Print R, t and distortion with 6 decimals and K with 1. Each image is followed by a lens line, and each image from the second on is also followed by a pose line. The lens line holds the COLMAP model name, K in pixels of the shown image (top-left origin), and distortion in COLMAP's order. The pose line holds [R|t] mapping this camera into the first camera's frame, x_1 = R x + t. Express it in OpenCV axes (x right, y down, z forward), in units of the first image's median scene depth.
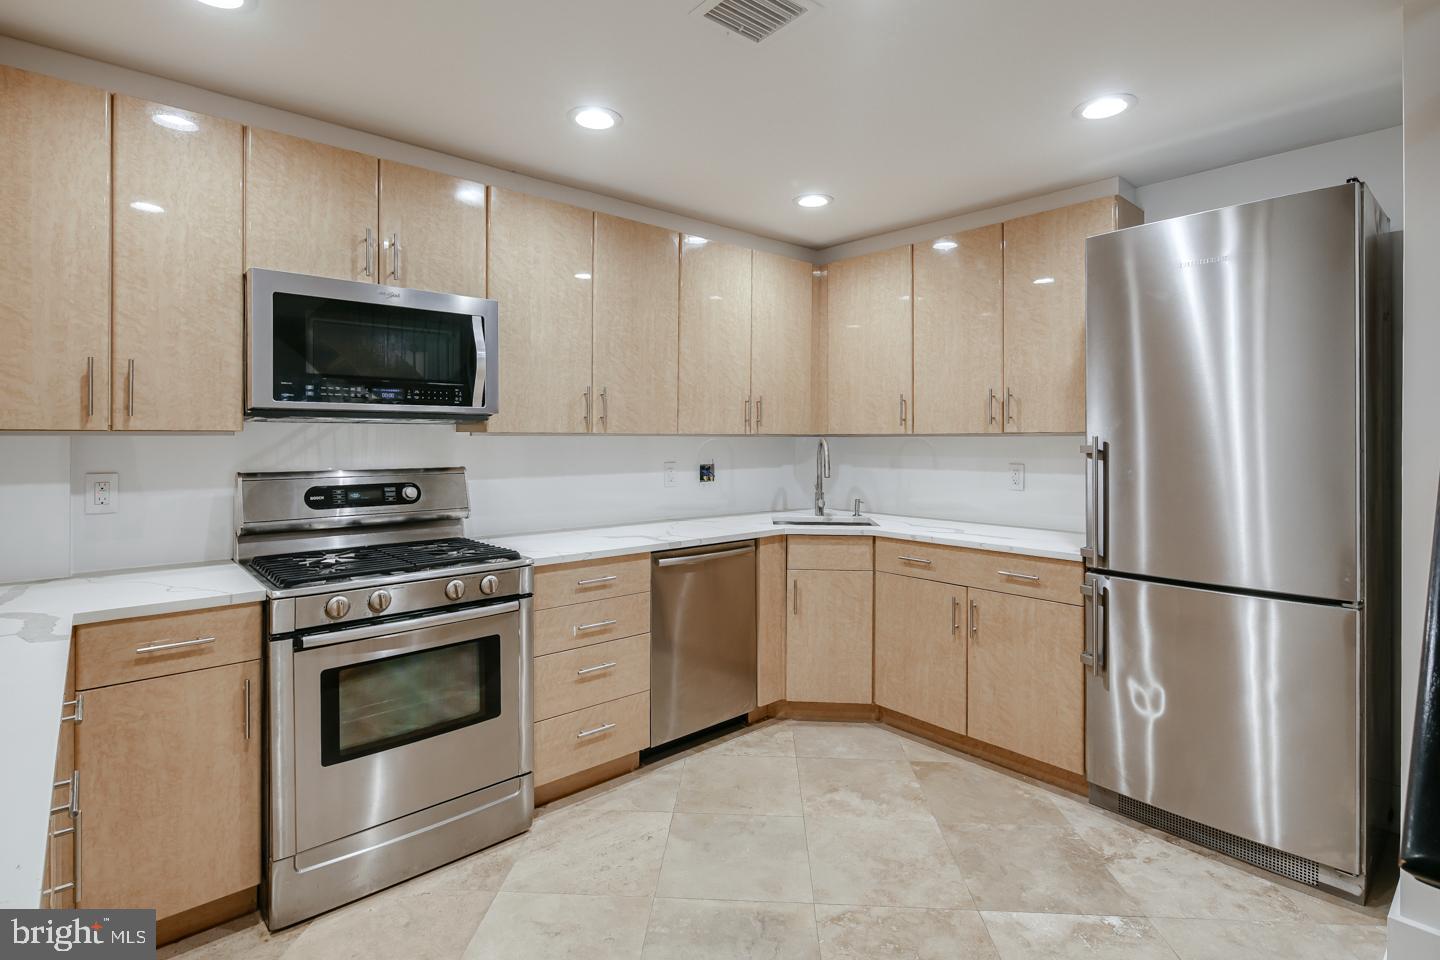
lens RADIAL K [[698.2, 0, 709.7], [0, 698.2, 431.7], [0, 0, 1]] dist [0.005358, -0.004604]
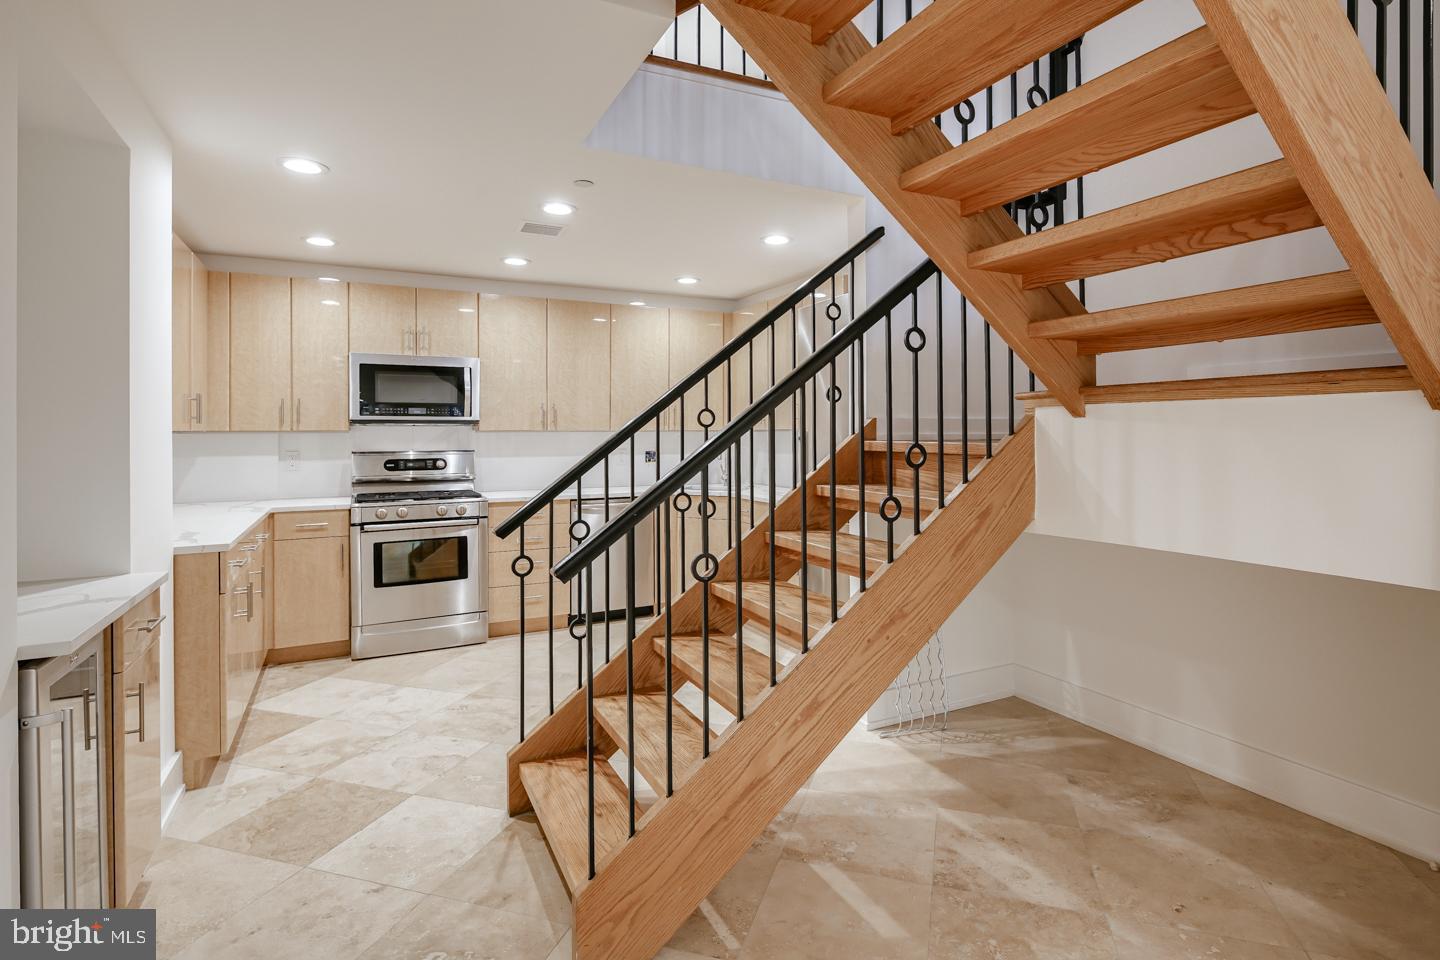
lens RADIAL K [[698.2, 0, 726.1], [0, 698.2, 427.6], [0, 0, 1]] dist [0.005358, -0.004604]
pose [[0.971763, -0.005701, -0.235890, 0.853369], [0.005887, 0.999983, 0.000083, -0.003399], [0.235885, -0.001469, 0.971780, -0.702485]]
